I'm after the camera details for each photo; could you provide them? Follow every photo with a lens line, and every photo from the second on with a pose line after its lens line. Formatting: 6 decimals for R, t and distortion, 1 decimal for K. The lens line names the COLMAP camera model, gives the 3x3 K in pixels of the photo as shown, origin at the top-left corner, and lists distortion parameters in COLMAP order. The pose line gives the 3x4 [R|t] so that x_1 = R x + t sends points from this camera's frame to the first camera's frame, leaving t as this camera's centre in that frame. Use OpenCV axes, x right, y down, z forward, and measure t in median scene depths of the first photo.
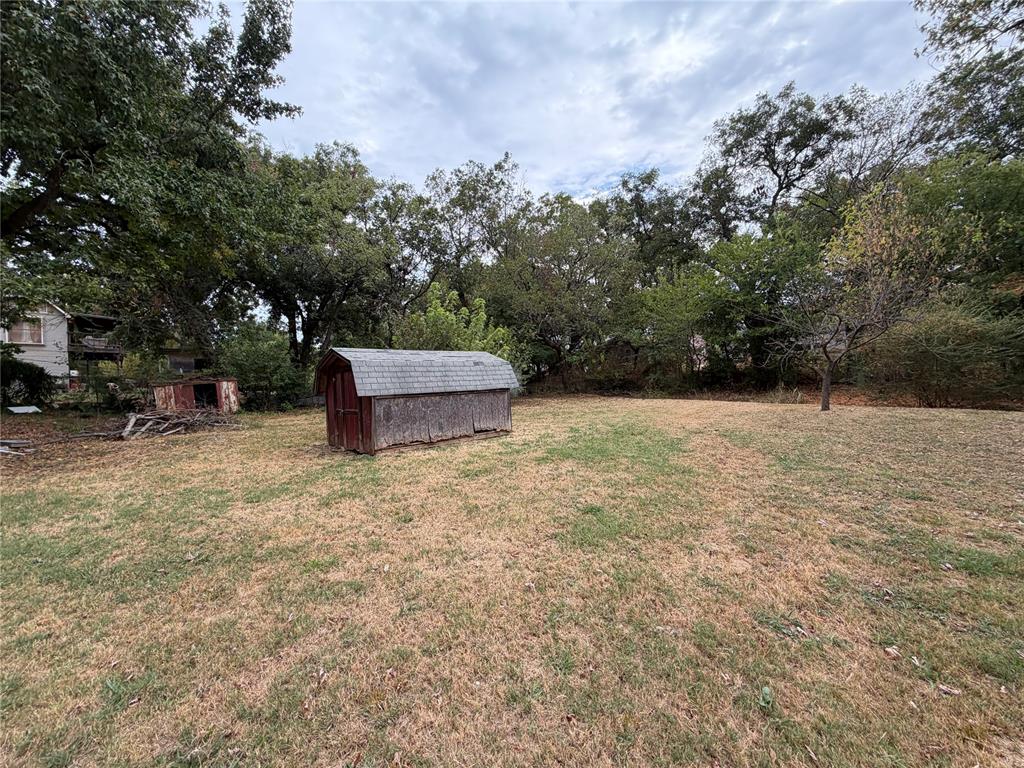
lens RADIAL K [[408.3, 0, 511.0], [0, 408.3, 382.3], [0, 0, 1]] dist [-0.000668, 0.000520]
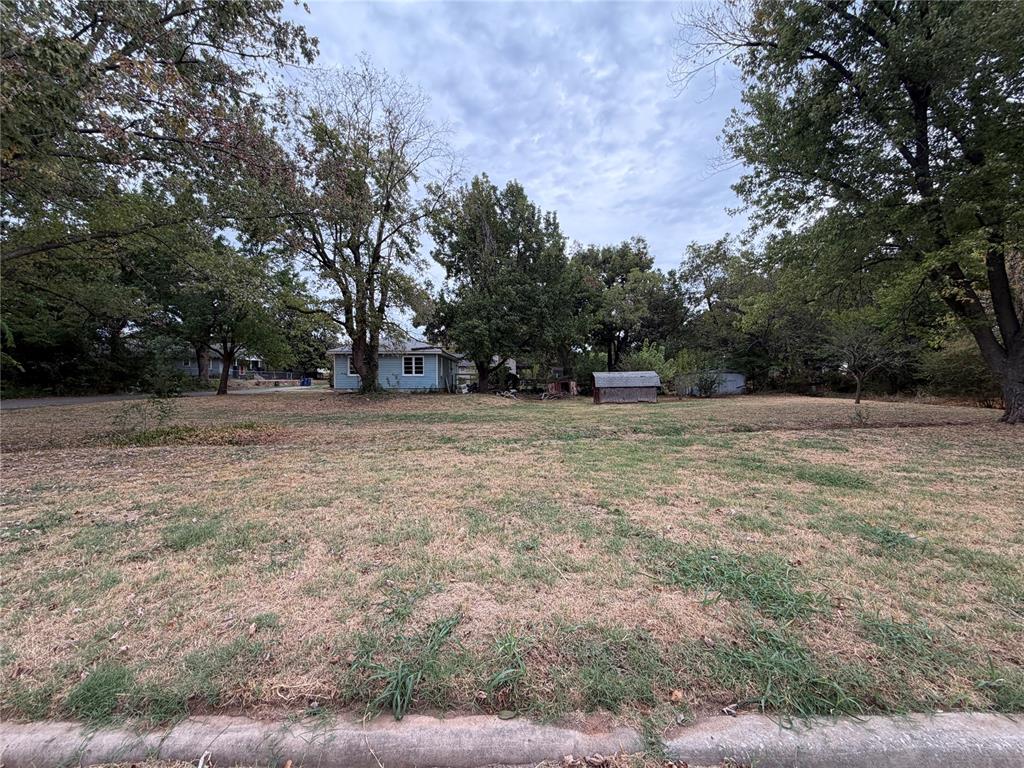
lens RADIAL K [[408.3, 0, 509.0], [0, 408.3, 382.7], [0, 0, 1]] dist [-0.000668, 0.000520]
pose [[0.697845, 0.017178, -0.716043, 0.698165], [-0.016516, 0.999832, 0.007890, -0.007146], [0.716058, 0.006320, 0.698012, -0.857490]]
